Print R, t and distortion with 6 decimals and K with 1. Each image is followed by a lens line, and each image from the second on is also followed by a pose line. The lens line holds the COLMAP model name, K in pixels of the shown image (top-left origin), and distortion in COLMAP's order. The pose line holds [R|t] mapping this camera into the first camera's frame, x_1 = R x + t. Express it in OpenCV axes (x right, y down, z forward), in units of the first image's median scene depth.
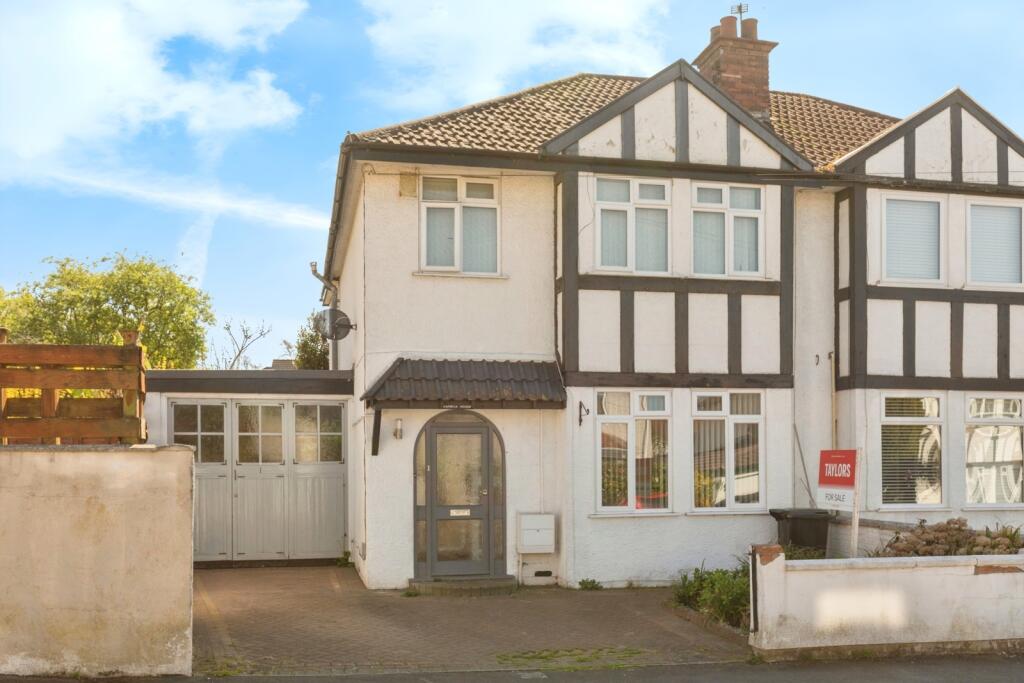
lens RADIAL K [[831.4, 0, 511.9], [0, 831.4, 322.5], [0, 0, 1]] dist [0.000415, 0.001421]
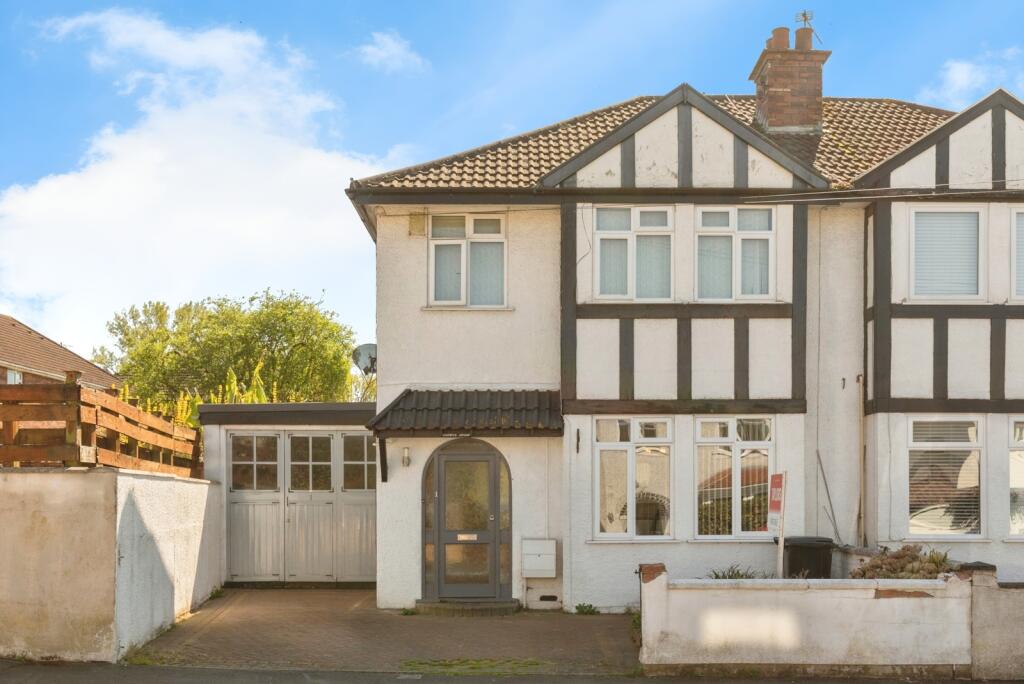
lens RADIAL K [[860.7, 0, 512.0], [0, 860.7, 342.0], [0, 0, 1]] dist [0.000897, 0.001026]
pose [[0.984496, -0.027840, -0.173181, 0.181039], [0.026048, 0.999581, -0.012611, -0.000211], [0.173460, 0.007905, 0.984809, -0.050014]]
